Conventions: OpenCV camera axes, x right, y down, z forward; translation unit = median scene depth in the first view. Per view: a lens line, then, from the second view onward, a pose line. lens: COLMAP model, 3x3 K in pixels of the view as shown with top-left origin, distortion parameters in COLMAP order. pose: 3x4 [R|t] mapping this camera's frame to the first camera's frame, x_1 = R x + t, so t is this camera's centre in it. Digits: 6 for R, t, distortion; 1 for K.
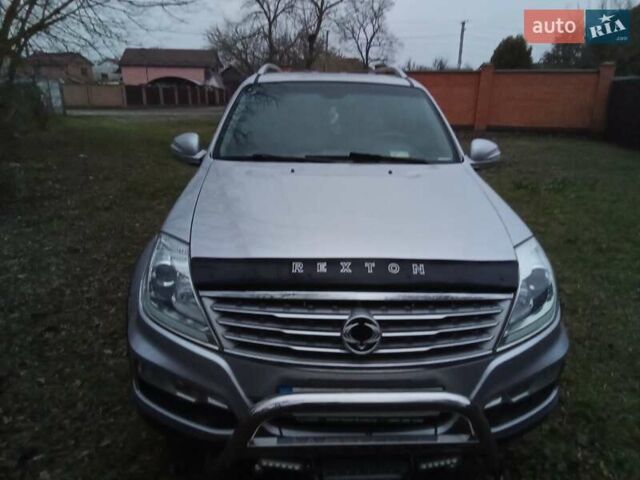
lens RADIAL K [[442.3, 0, 319.5], [0, 442.3, 225.2], [0, 0, 1]] dist [0.062025, -0.065358]
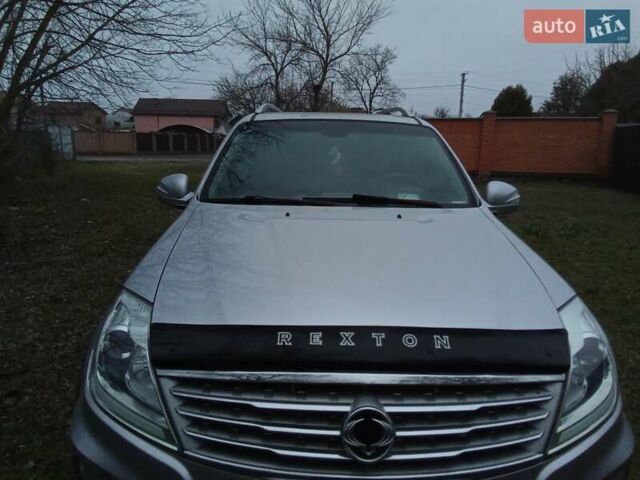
lens RADIAL K [[442.3, 0, 319.5], [0, 442.3, 225.2], [0, 0, 1]] dist [0.062025, -0.065358]
pose [[0.999939, 0.003424, -0.010511, 0.010148], [-0.004451, 0.995054, -0.099236, -0.013345], [0.010120, 0.099277, 0.995008, 0.113362]]
